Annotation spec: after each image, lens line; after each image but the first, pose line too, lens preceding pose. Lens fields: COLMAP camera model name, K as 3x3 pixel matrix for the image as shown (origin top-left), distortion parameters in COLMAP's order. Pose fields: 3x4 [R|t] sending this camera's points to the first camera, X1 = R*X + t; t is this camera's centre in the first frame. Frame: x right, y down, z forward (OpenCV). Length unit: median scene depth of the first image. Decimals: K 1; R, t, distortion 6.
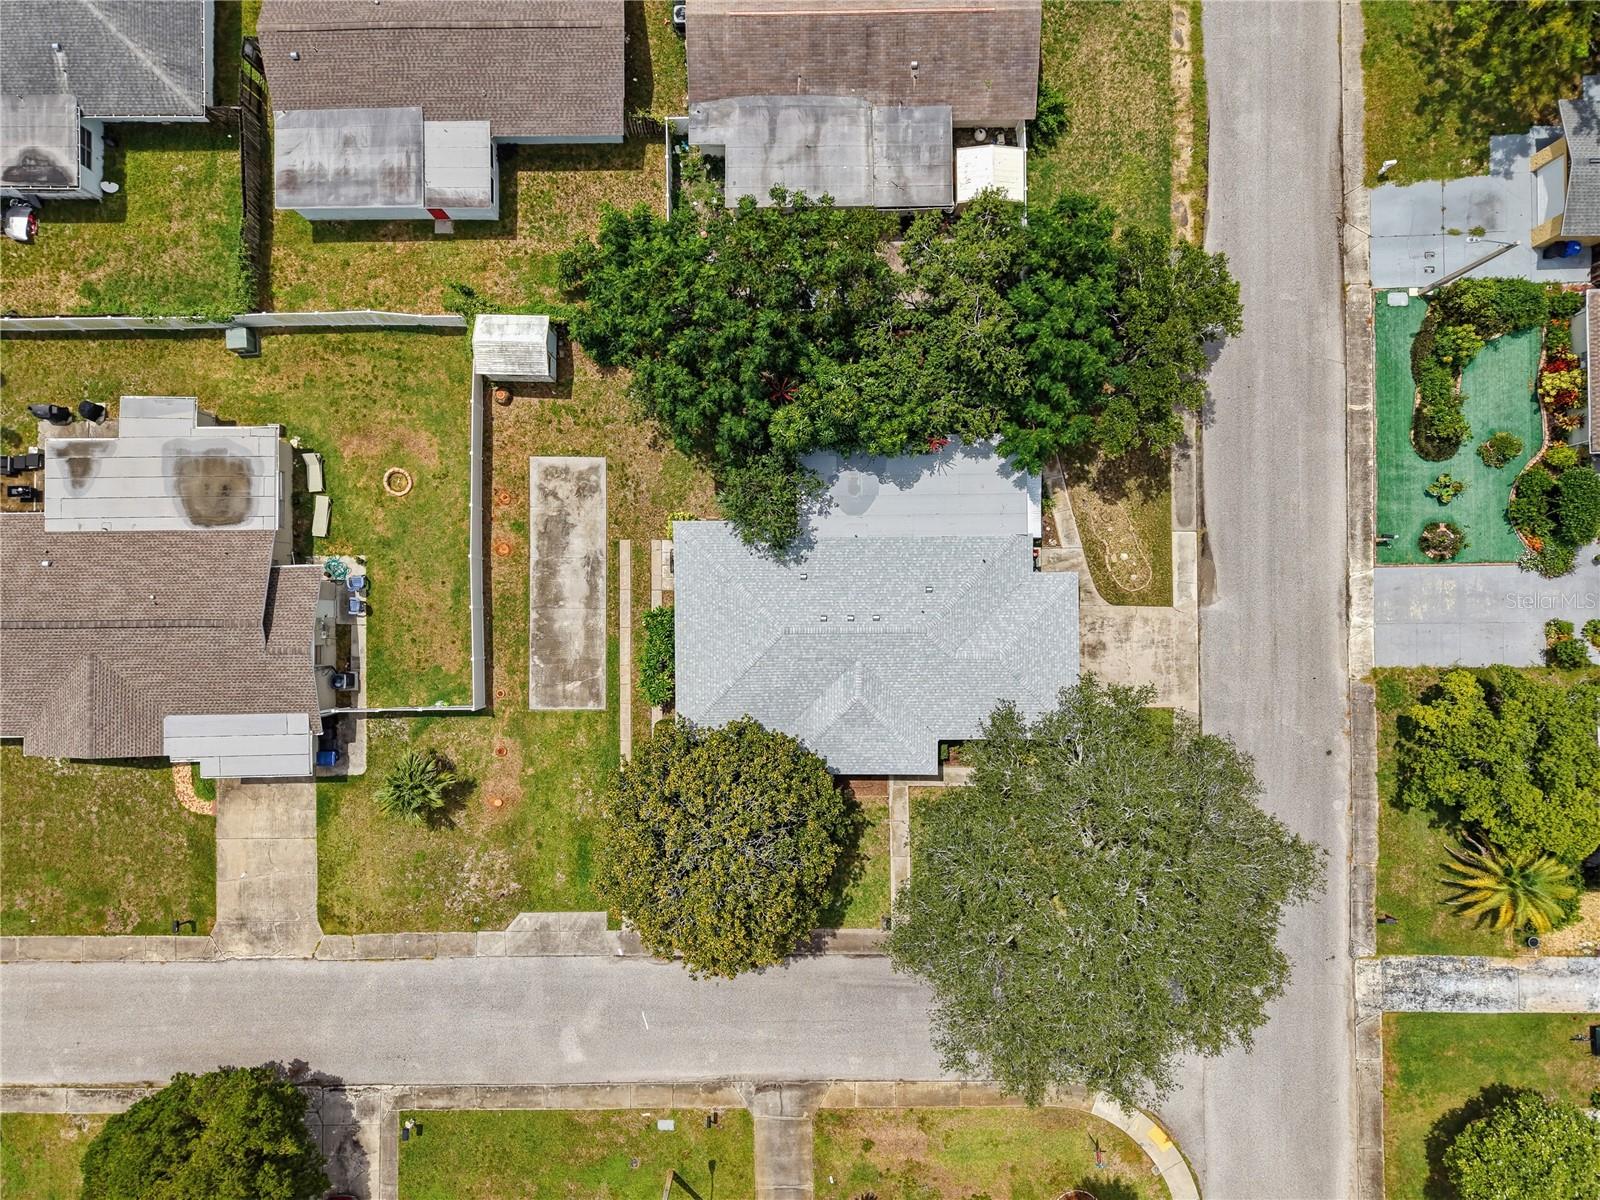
lens RADIAL K [[1091.0, 0, 796.1], [0, 1091.0, 600.7], [0, 0, 1]] dist [0.008575, -0.009542]
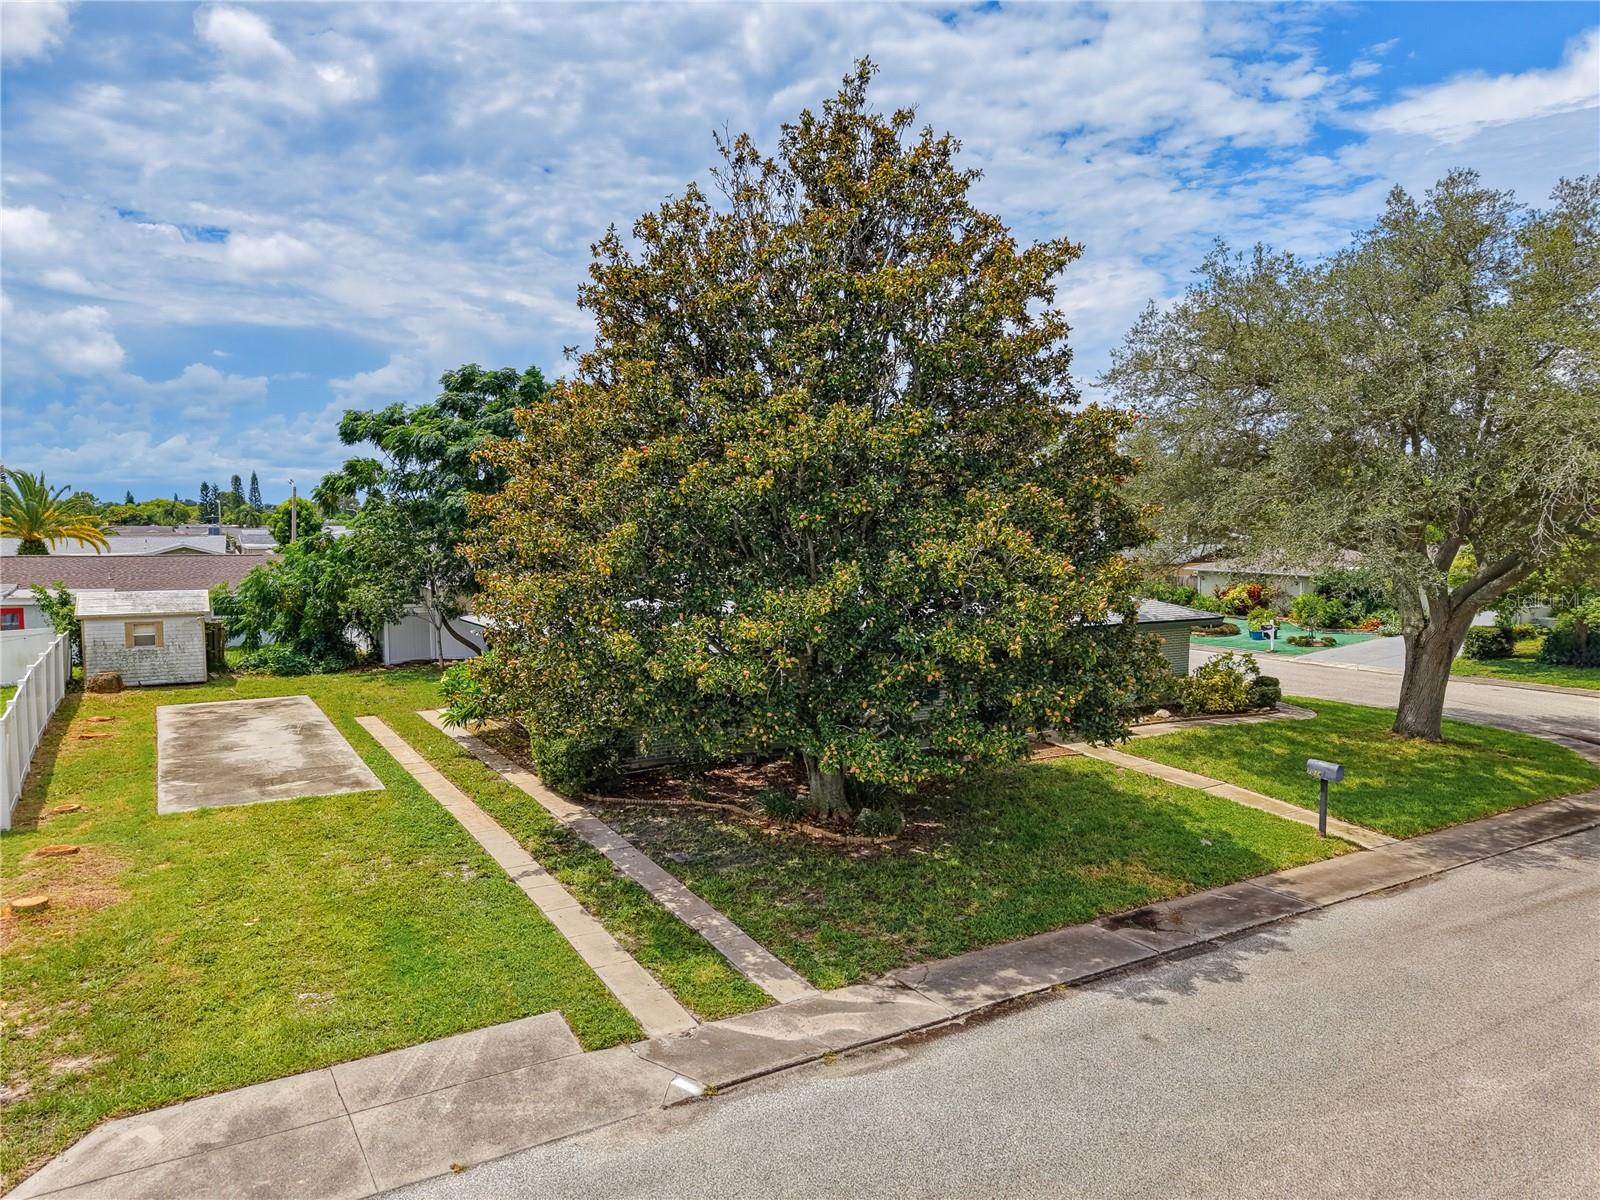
lens RADIAL K [[1091.0, 0, 803.8], [0, 1091.0, 599.0], [0, 0, 1]] dist [0.008575, -0.009542]
pose [[0.857522, -0.041050, 0.512806, -0.246127], [0.514406, 0.080912, -0.853721, 0.505972], [-0.006446, 0.995876, 0.090500, 0.908054]]
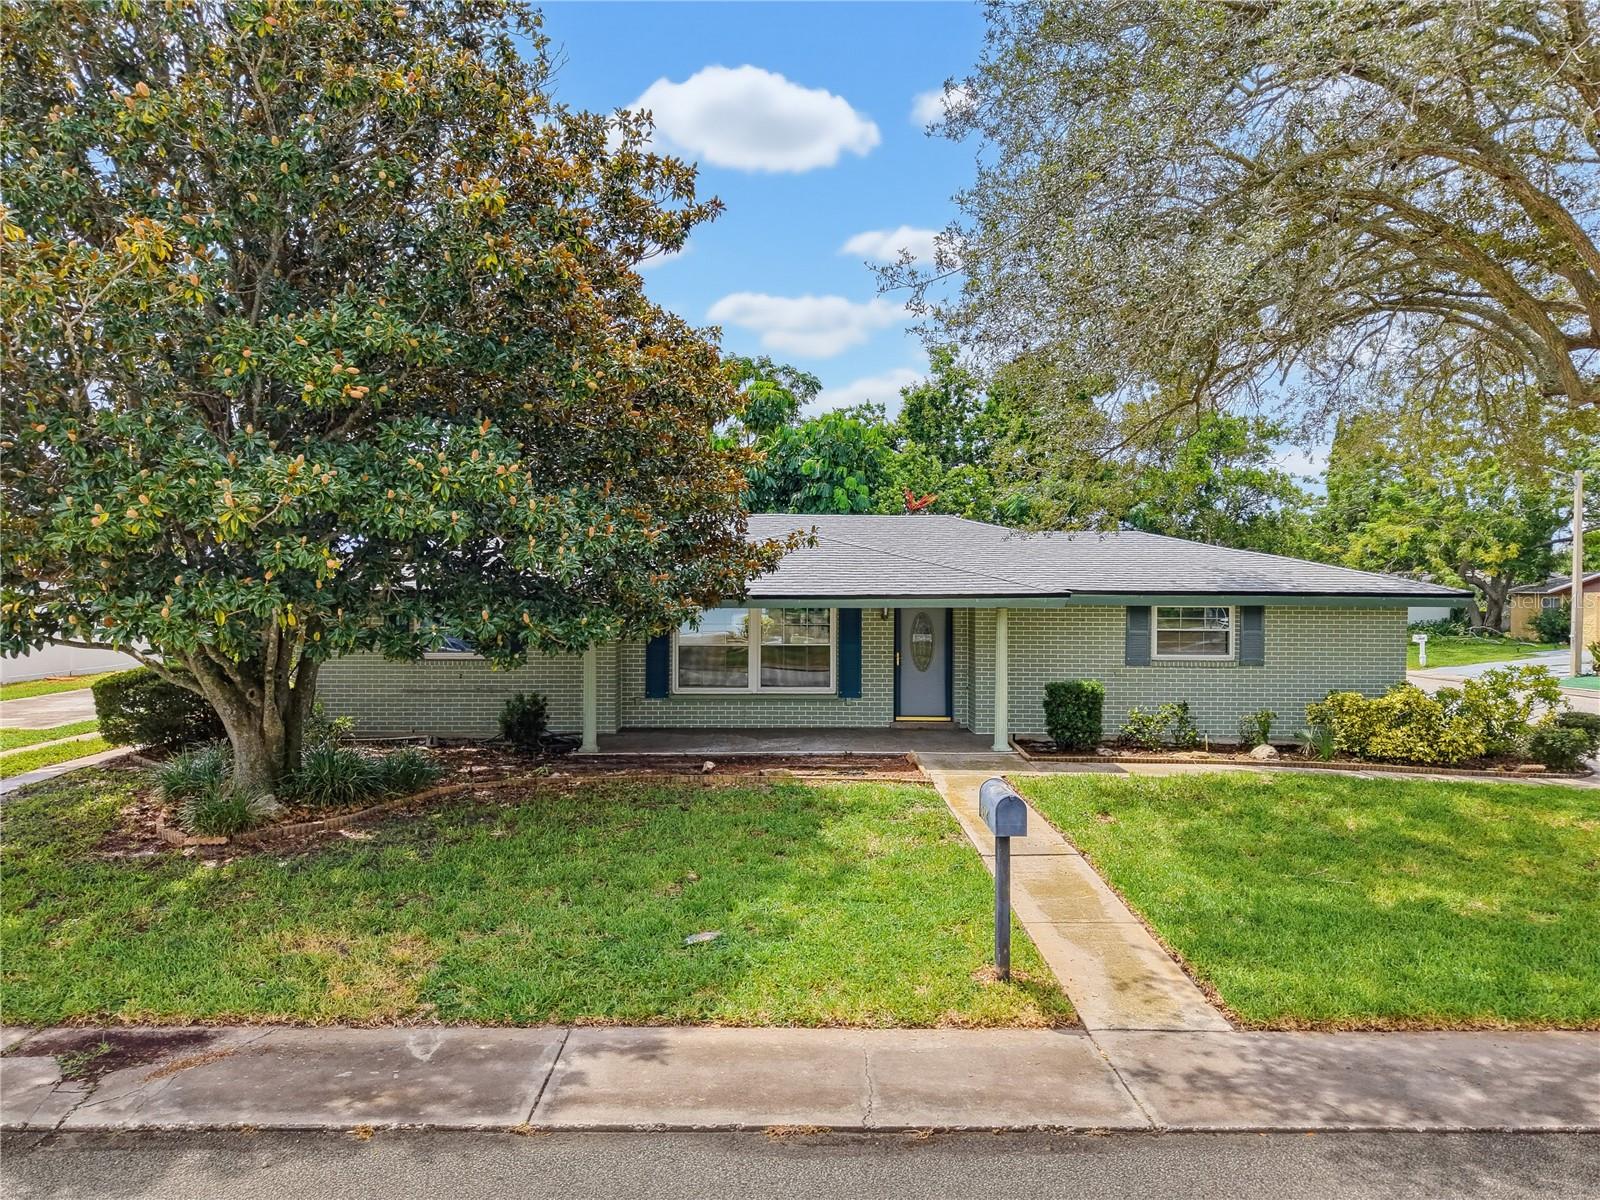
lens RADIAL K [[1091.0, 0, 792.6], [0, 1091.0, 592.5], [0, 0, 1]] dist [0.008575, -0.009542]
pose [[0.999830, 0.005600, 0.017566, 0.049556], [0.017453, 0.019612, -0.999655, 0.435210], [-0.005943, 0.999792, 0.019511, 0.964006]]
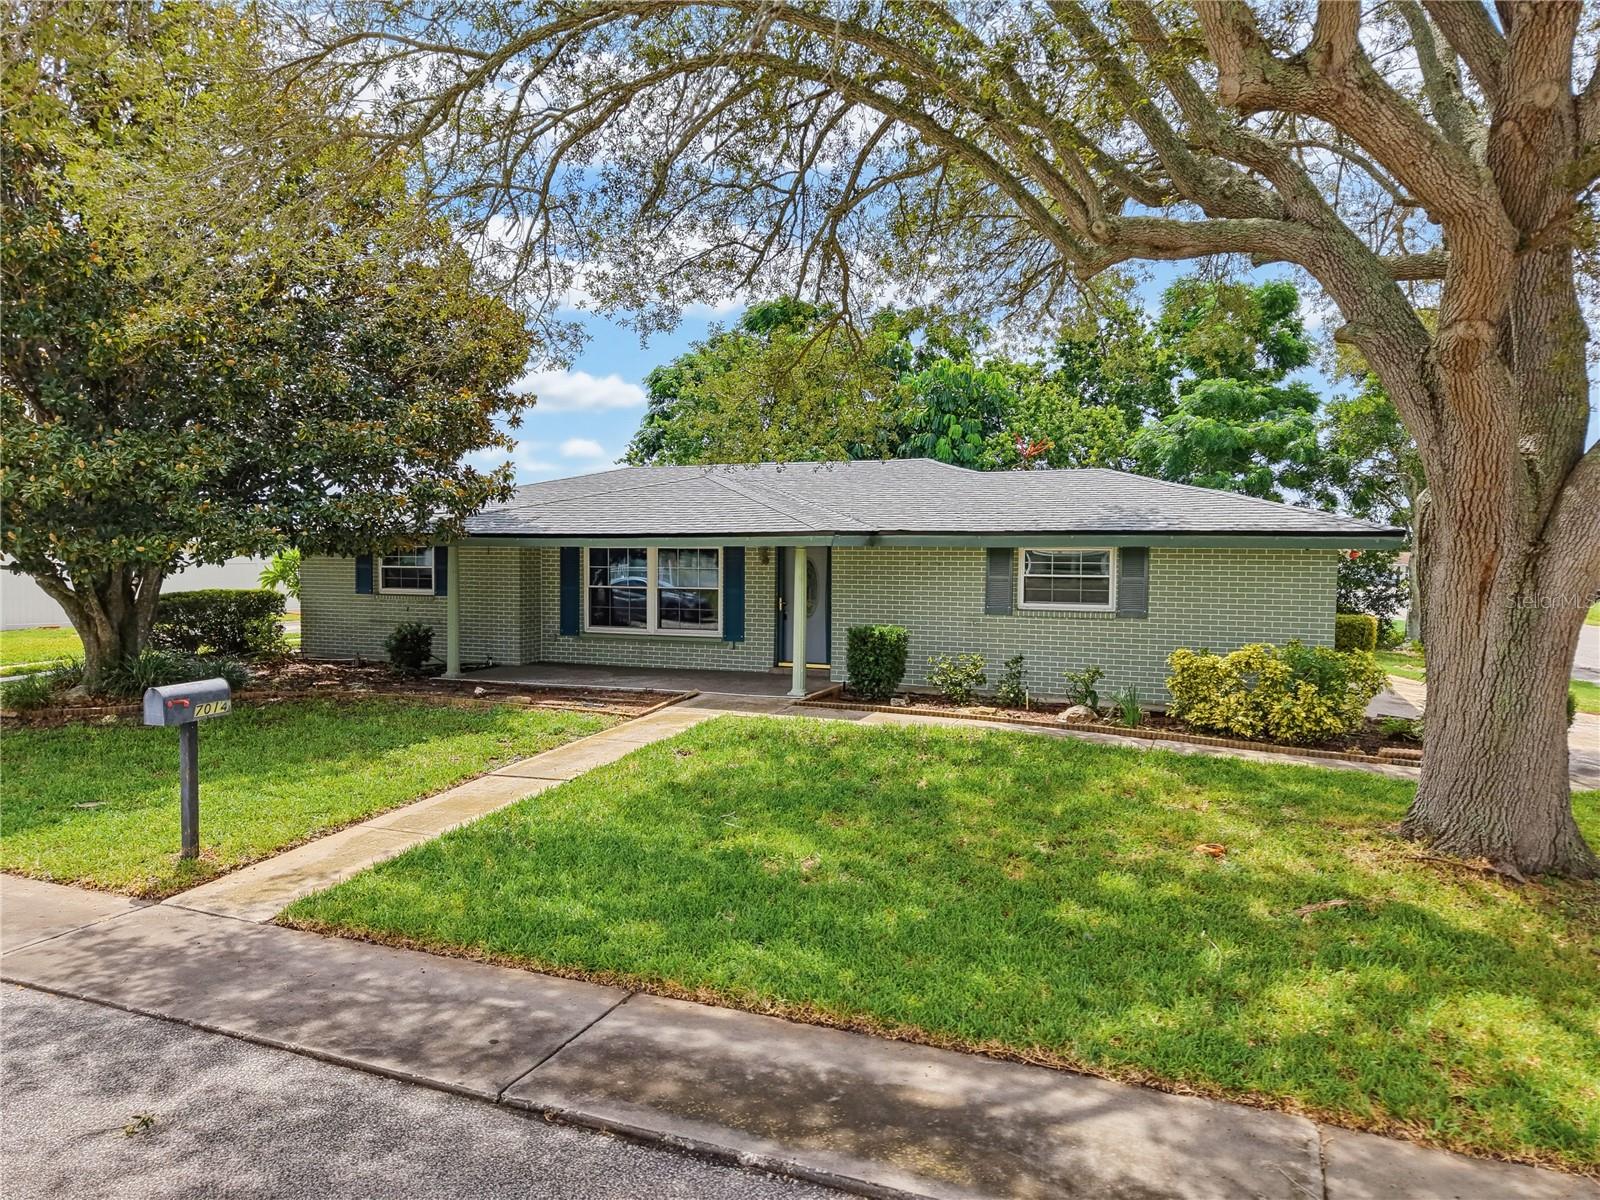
lens RADIAL K [[1091.0, 0, 807.5], [0, 1091.0, 611.7], [0, 0, 1]] dist [0.008575, -0.009542]
pose [[0.922266, 0.026545, -0.385644, 0.220131], [-0.386551, 0.057998, -0.920443, 0.401889], [-0.002067, 0.997964, 0.063751, 0.971984]]
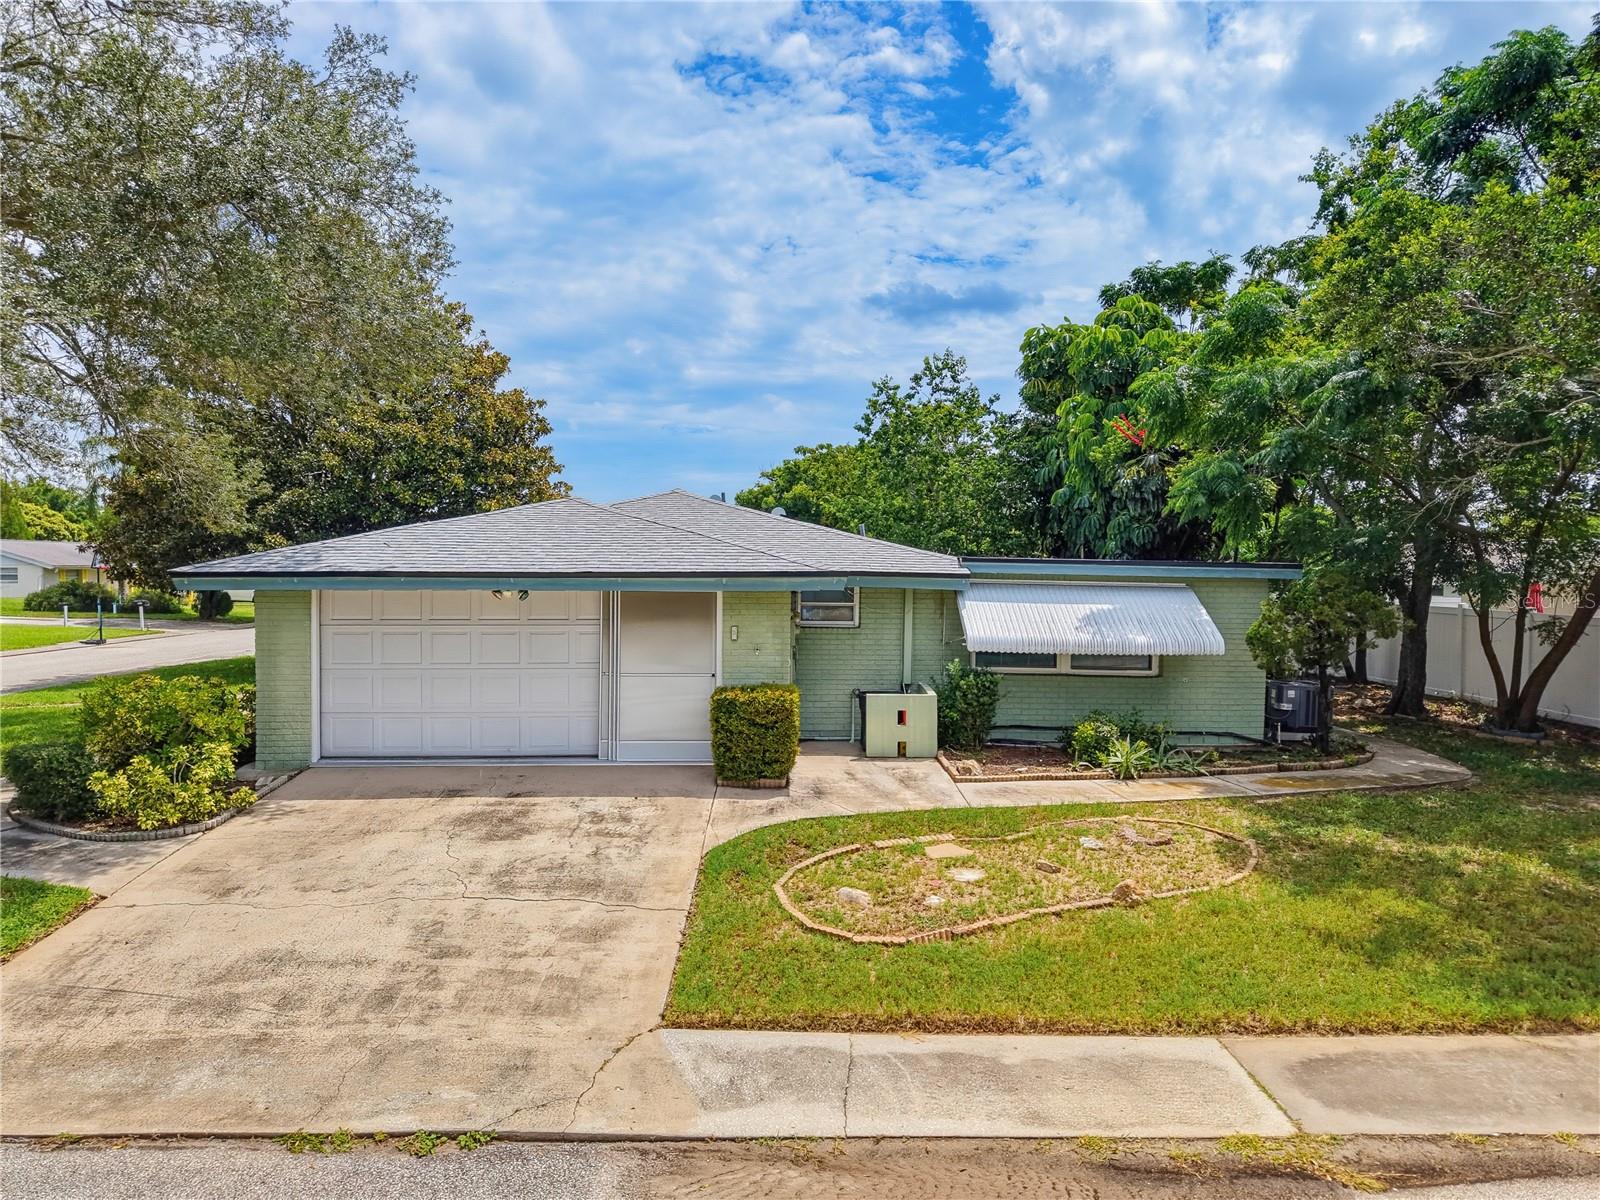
lens RADIAL K [[1091.0, 0, 798.2], [0, 1091.0, 598.0], [0, 0, 1]] dist [0.008575, -0.009542]
pose [[0.016024, 0.030593, -0.999403, 0.478934], [-0.999811, 0.011492, -0.015679, -0.010295], [0.011005, 0.999466, 0.030771, 0.944349]]
